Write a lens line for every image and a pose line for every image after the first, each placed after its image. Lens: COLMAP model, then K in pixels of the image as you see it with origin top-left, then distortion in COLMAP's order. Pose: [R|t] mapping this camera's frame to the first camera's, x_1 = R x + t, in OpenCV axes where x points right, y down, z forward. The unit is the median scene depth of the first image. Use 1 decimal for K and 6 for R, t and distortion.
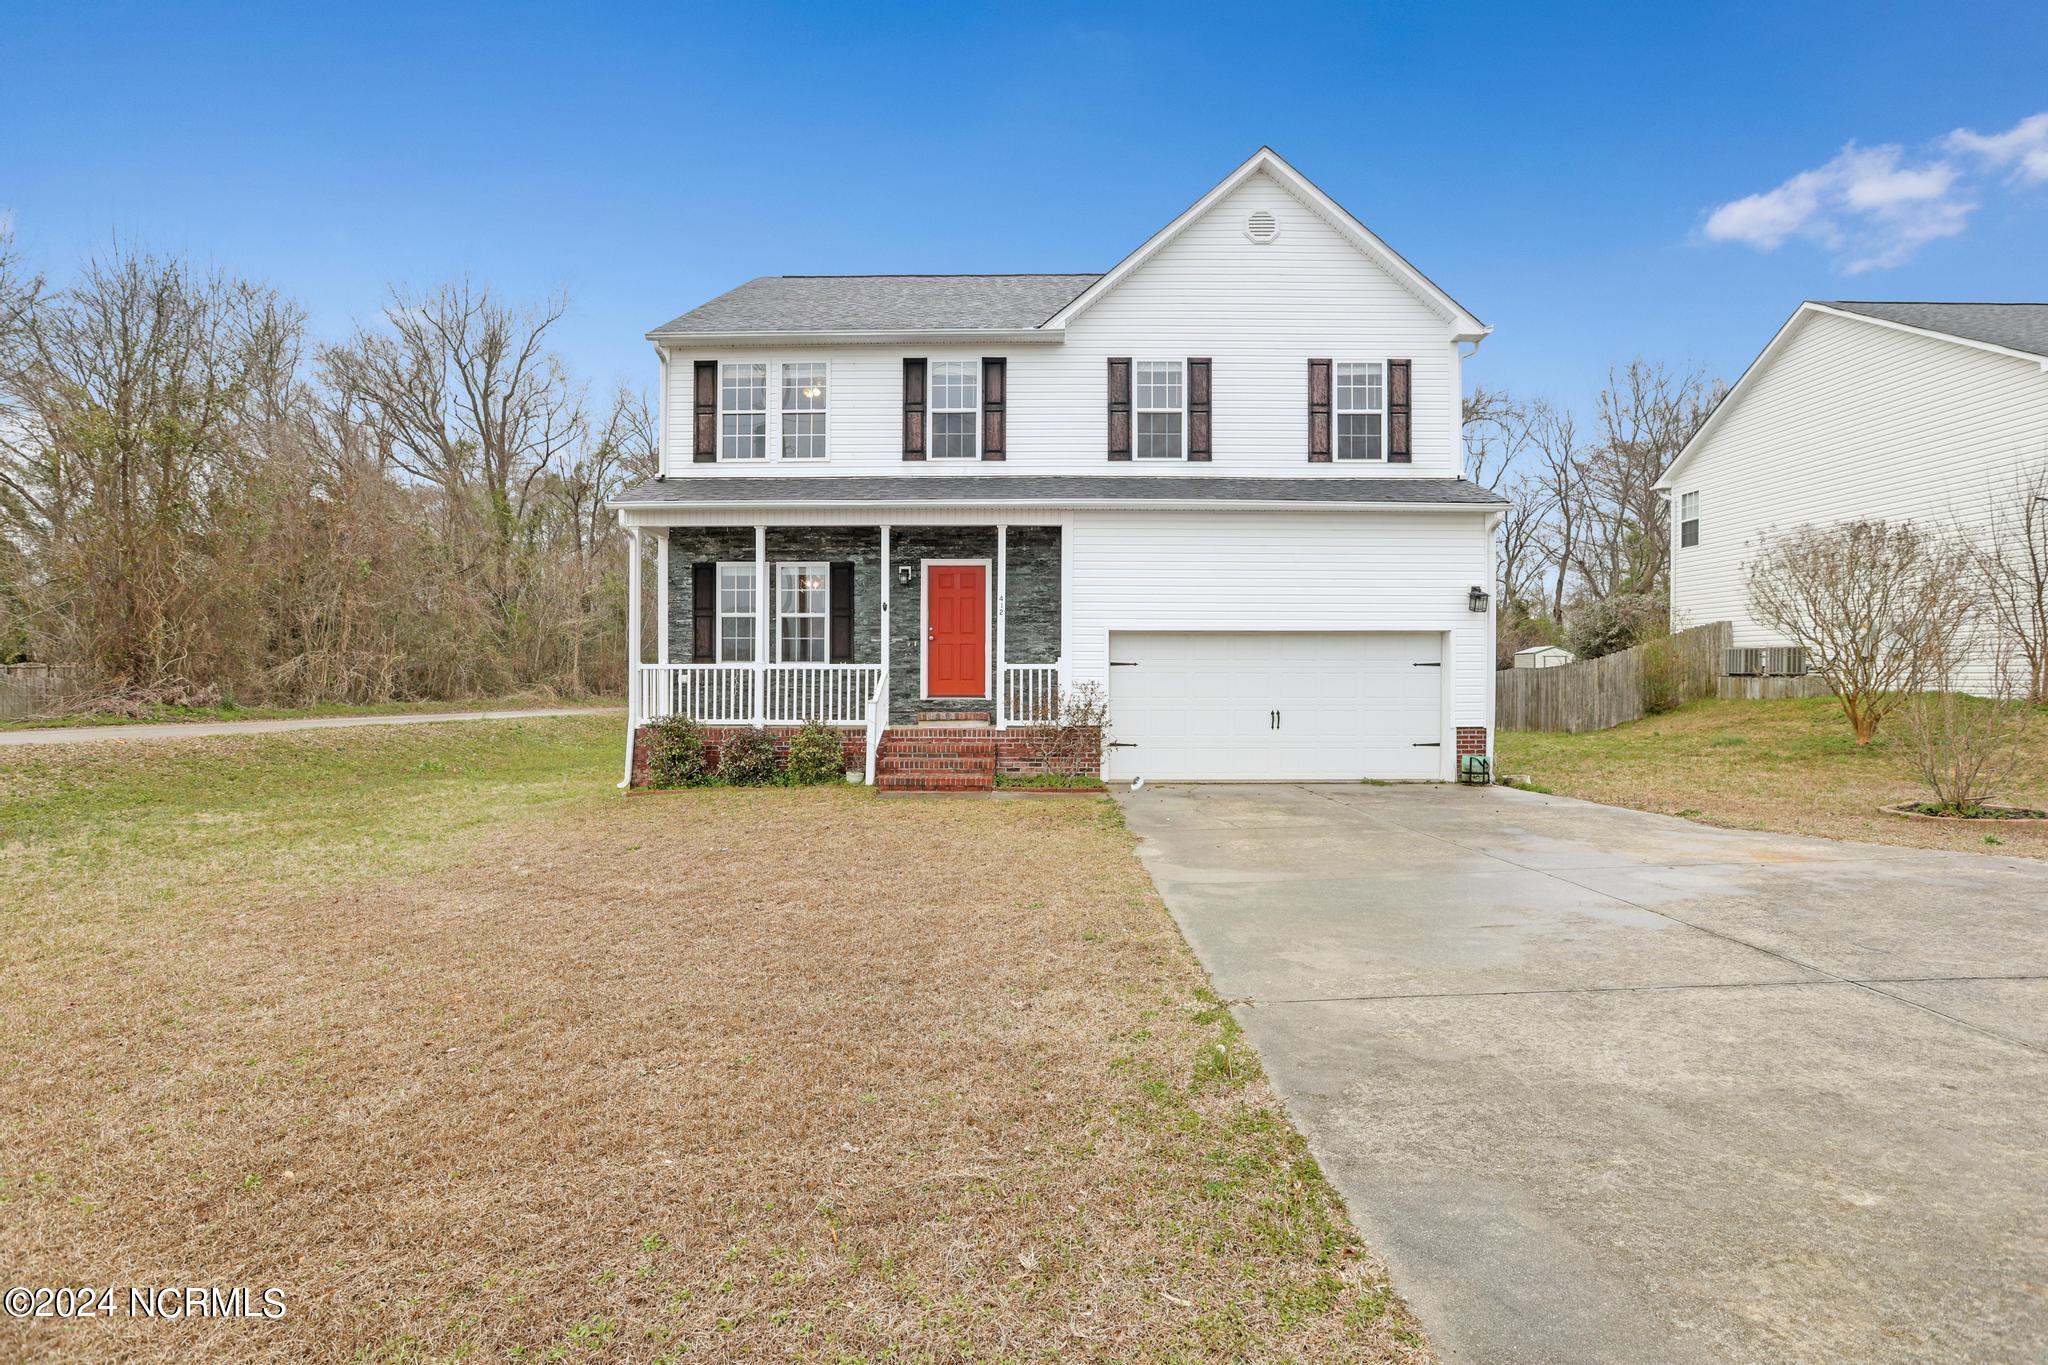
lens RADIAL K [[927.2, 0, 1024.0], [0, 927.2, 682.5], [0, 0, 1]] dist [-0.030255, 0.000260]
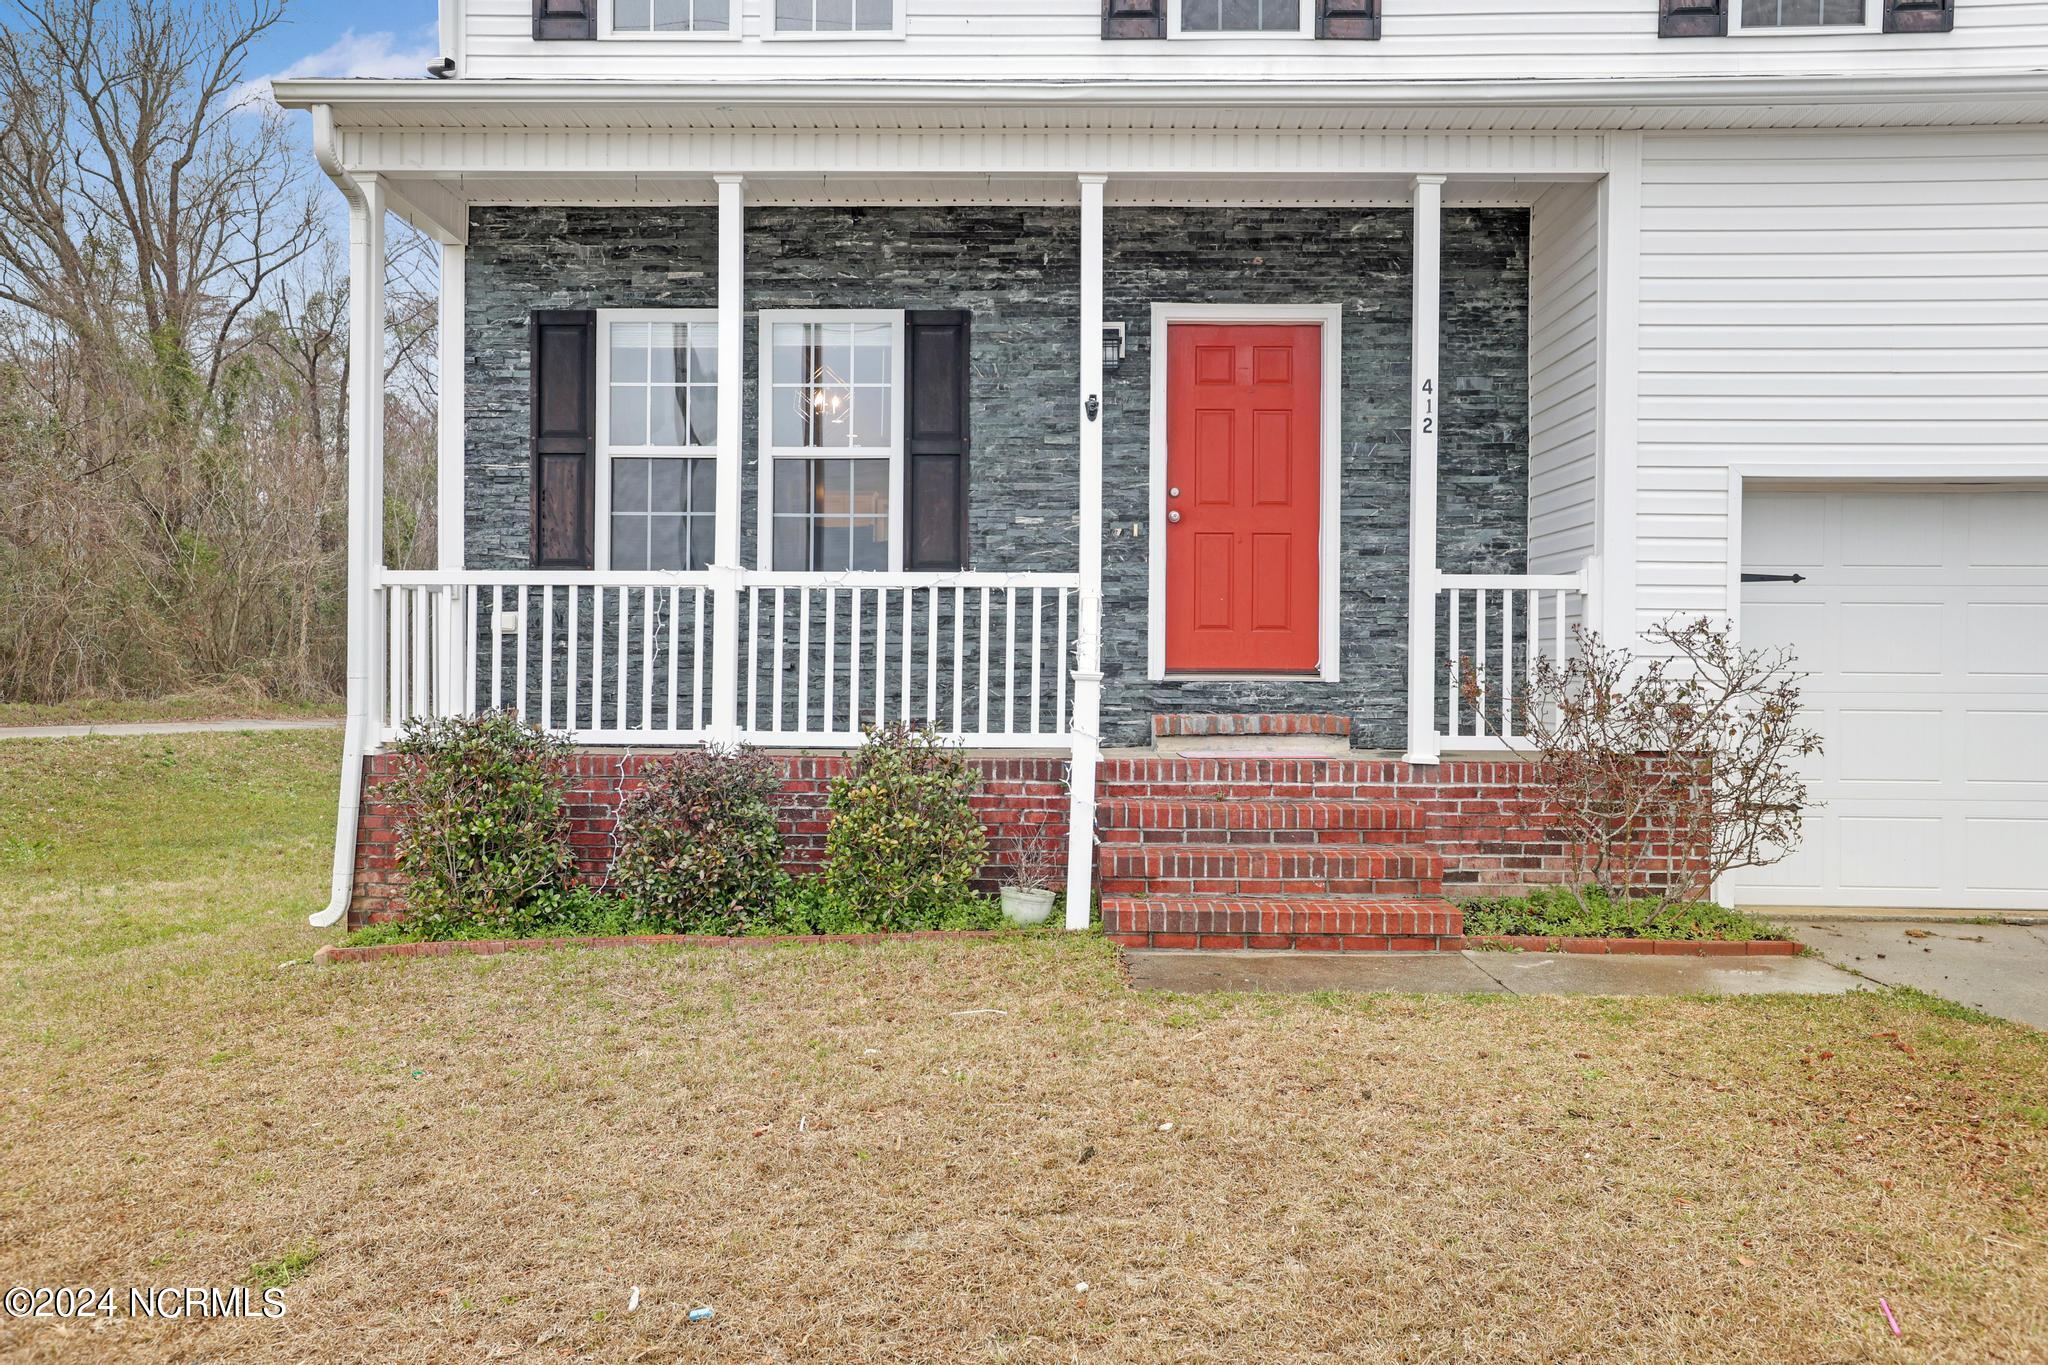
lens RADIAL K [[1381.2, 0, 1024.0], [0, 1381.2, 682.5], [0, 0, 1]] dist [-0.001803, 0.028365]
pose [[0.999940, 0.004939, 0.009805, -0.167356], [-0.004888, 0.999974, -0.005207, 0.022535], [-0.009831, 0.005159, 0.999938, 0.446747]]
